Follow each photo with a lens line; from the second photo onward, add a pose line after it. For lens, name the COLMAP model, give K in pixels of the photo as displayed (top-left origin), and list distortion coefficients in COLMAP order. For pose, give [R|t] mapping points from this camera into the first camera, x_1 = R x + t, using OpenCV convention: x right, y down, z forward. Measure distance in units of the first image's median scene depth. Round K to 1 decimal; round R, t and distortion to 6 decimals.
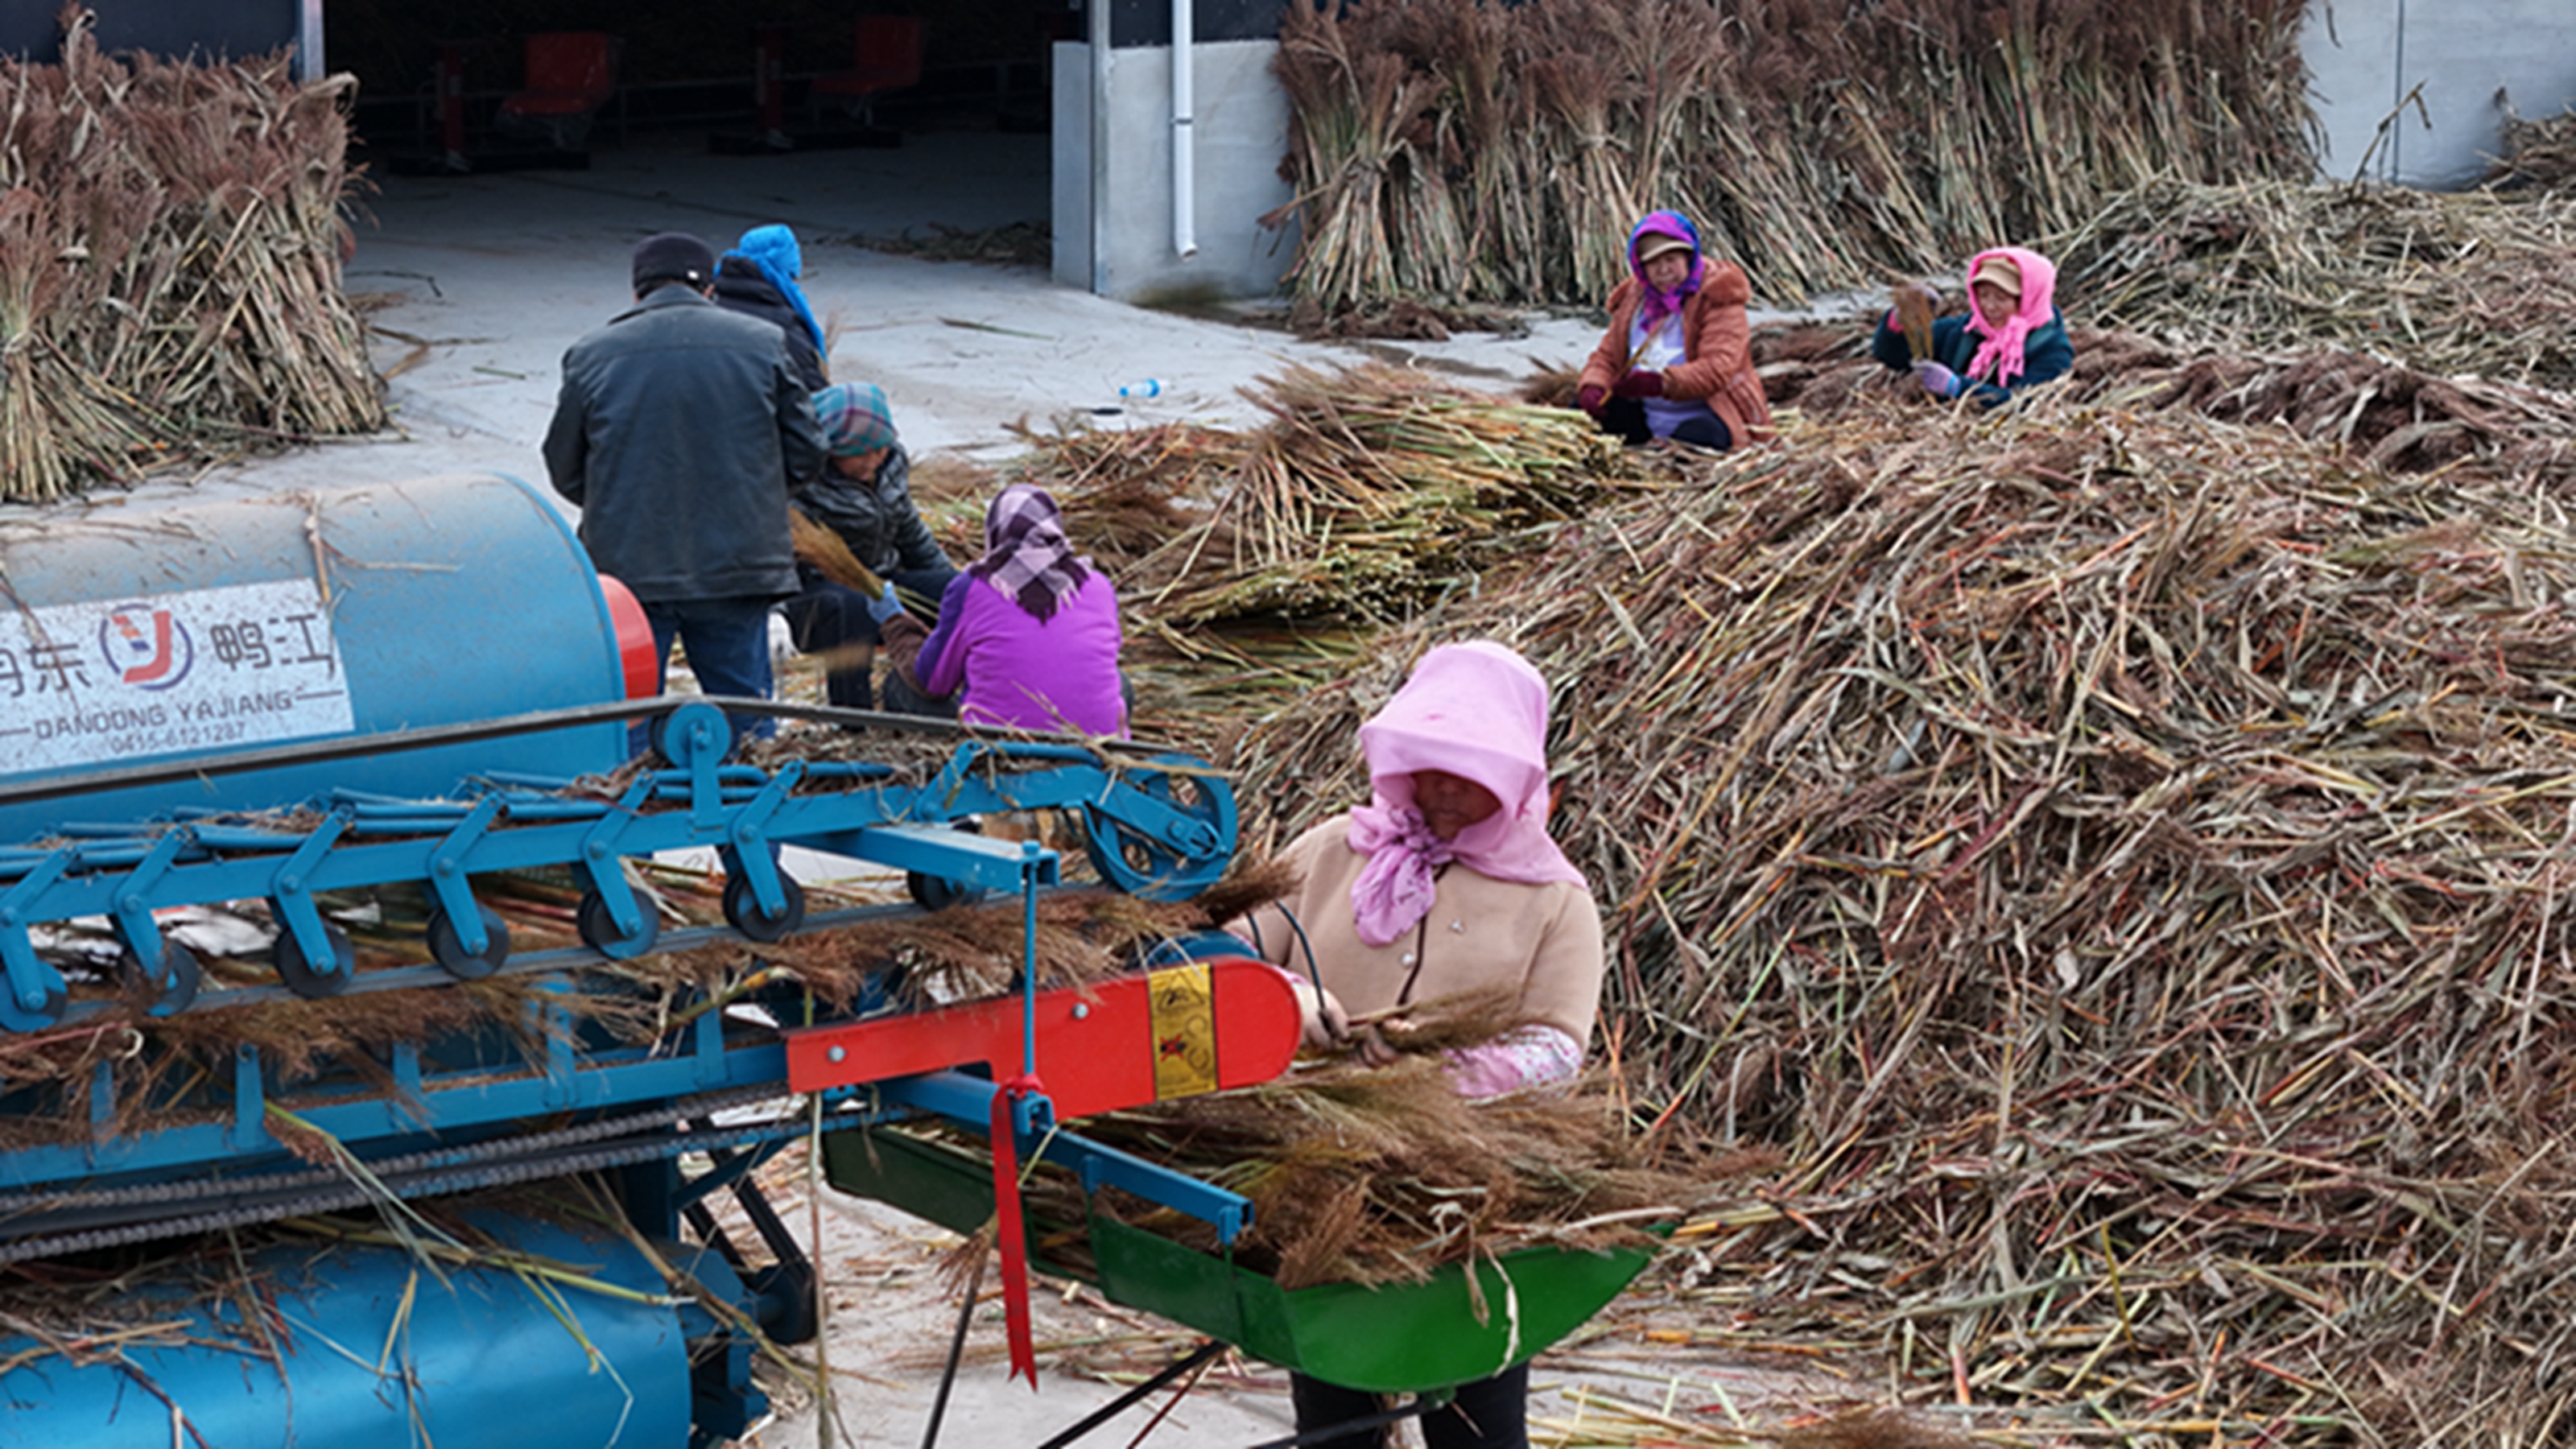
lens RADIAL K [[5275.3, 0, 1288.0], [0, 5275.3, 724.5], [0, 0, 1]] dist [-0.095770, 0.032451]
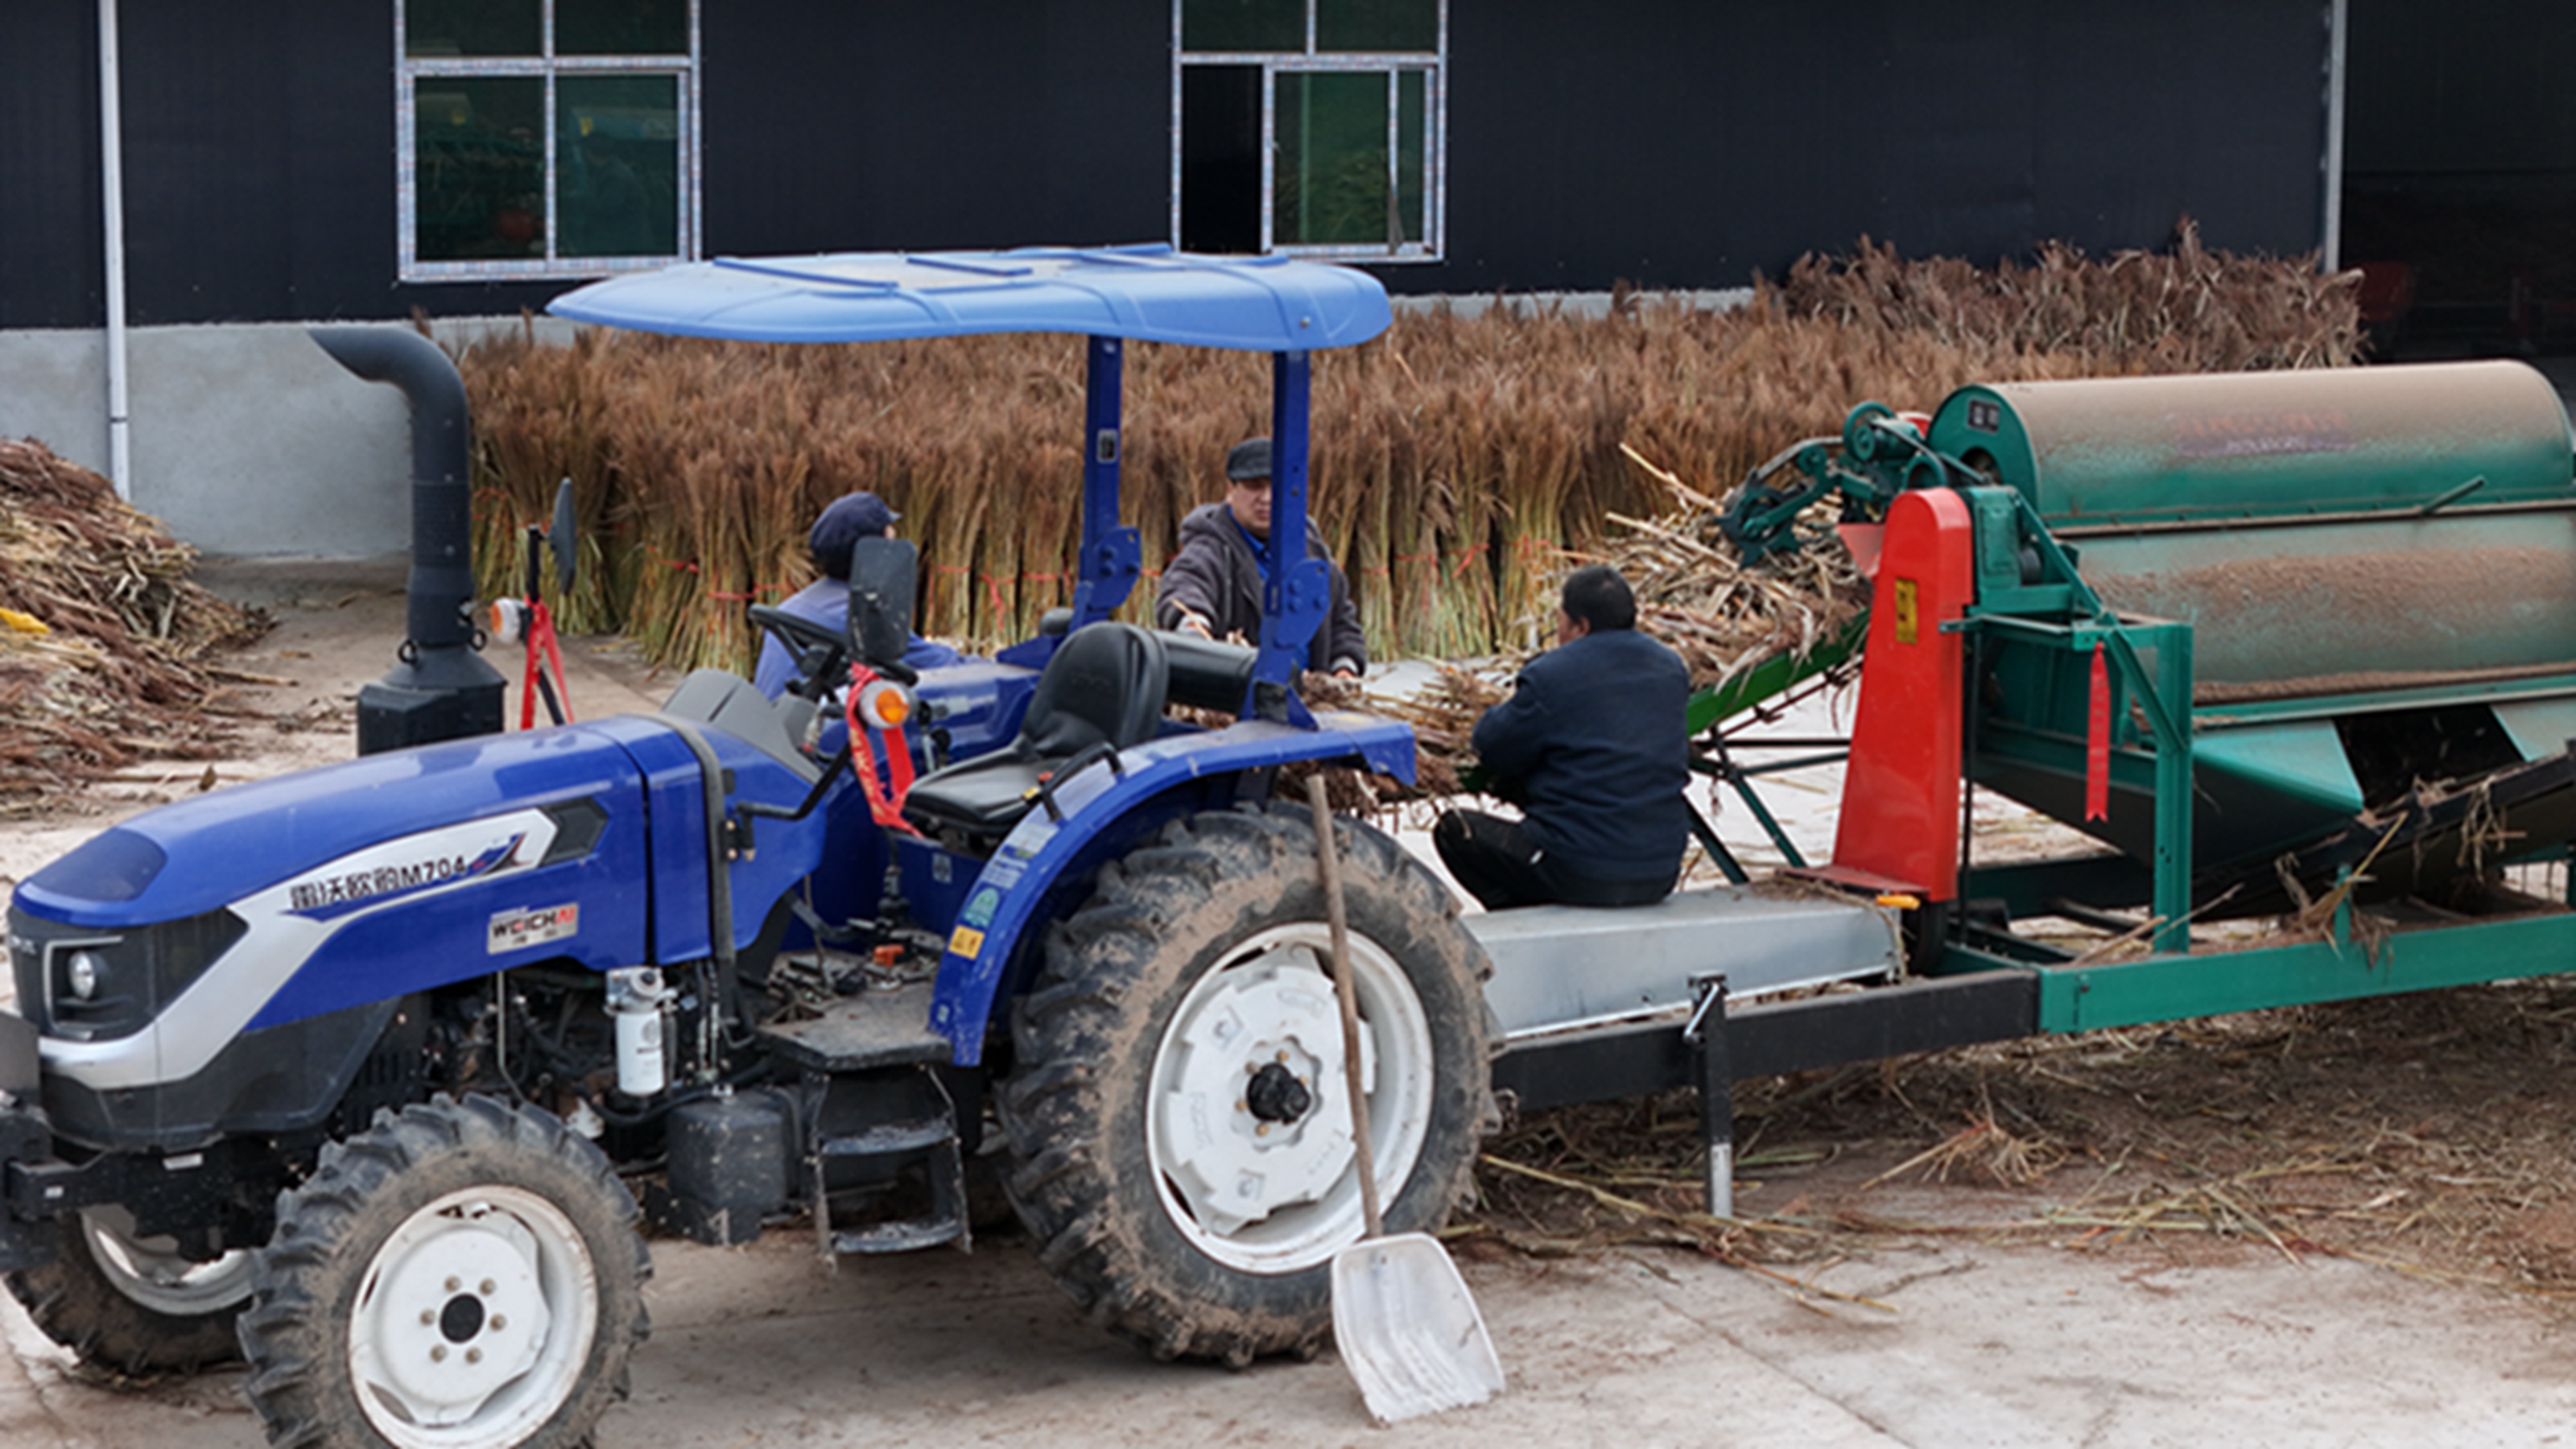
lens RADIAL K [[4969.4, 0, 1288.0], [0, 4969.4, 724.5], [0, 0, 1]] dist [-0.197703, 0.152558]
pose [[0.961775, 0.039398, -0.270993, -0.088848], [-0.052078, 0.997851, -0.039756, 0.073673], [0.268845, 0.052349, 0.961760, -0.399528]]
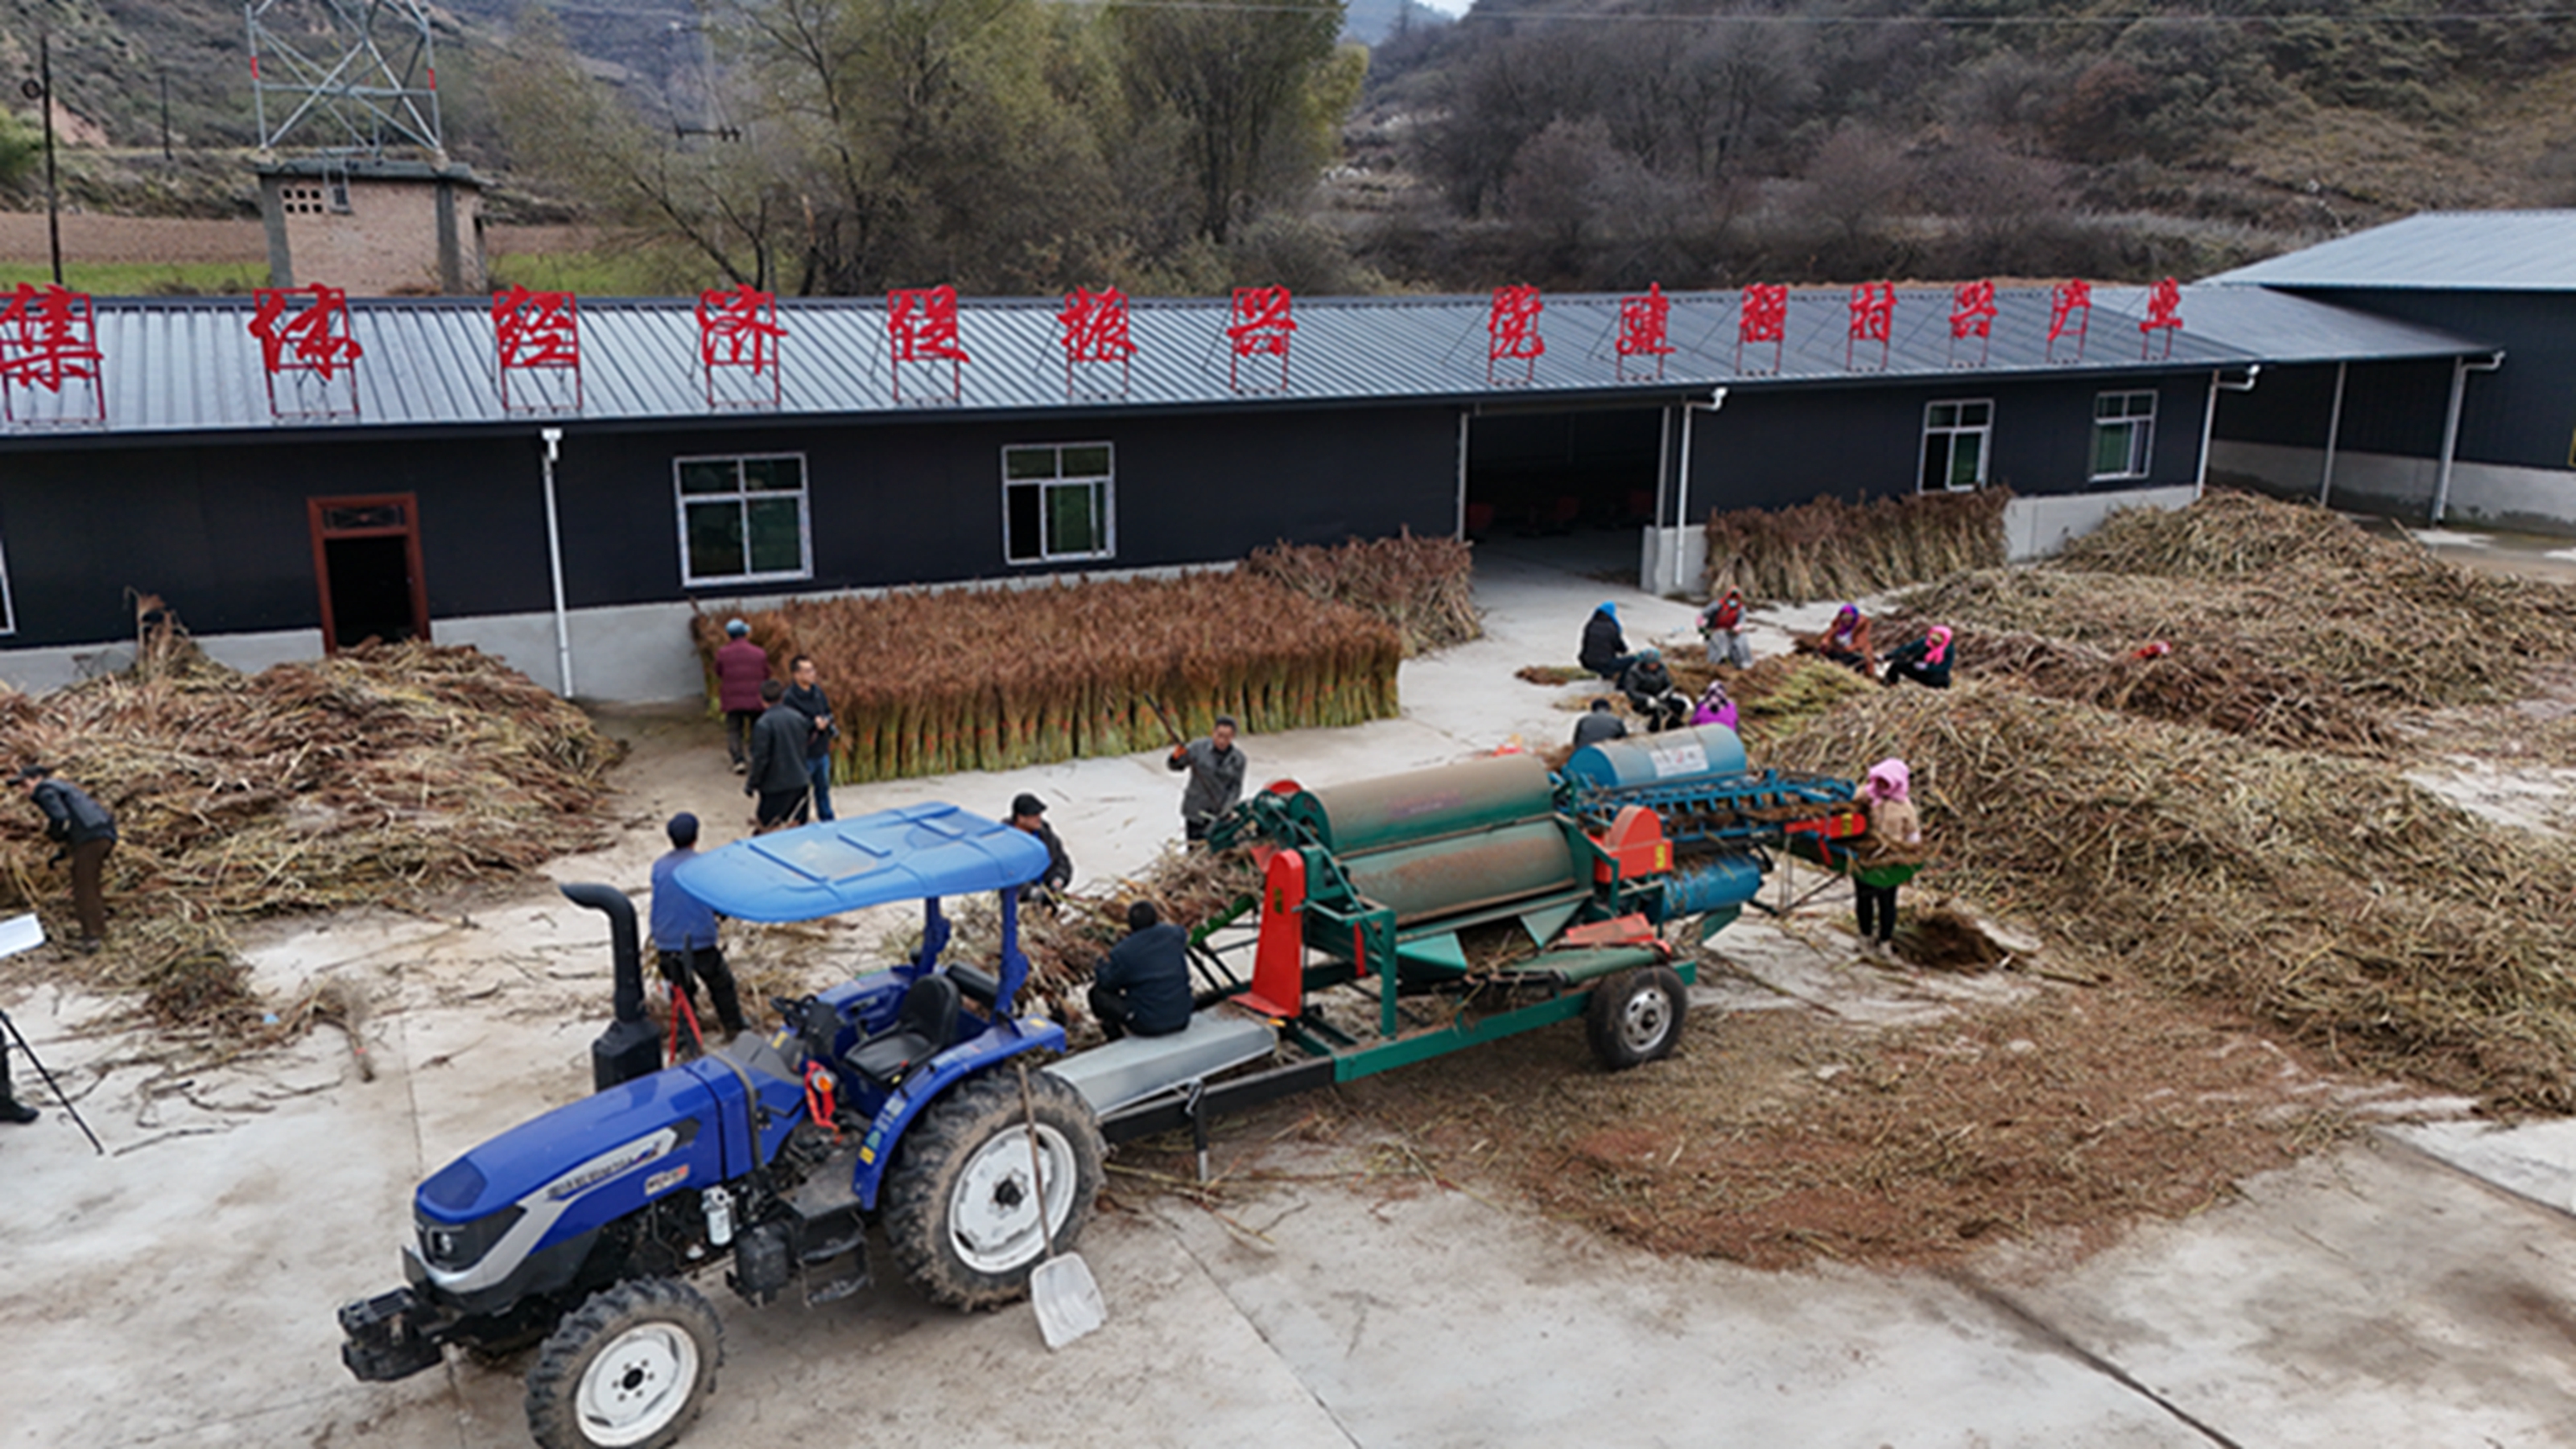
lens RADIAL K [[1828.0, 0, 1288.0], [0, 1828.0, 724.5], [0, 0, 1]] dist [0.047139, -0.075072]
pose [[0.986474, 0.034409, -0.160267, -0.092496], [-0.029673, 0.999052, 0.031847, -0.029483], [0.161211, -0.026661, 0.986560, -0.335840]]
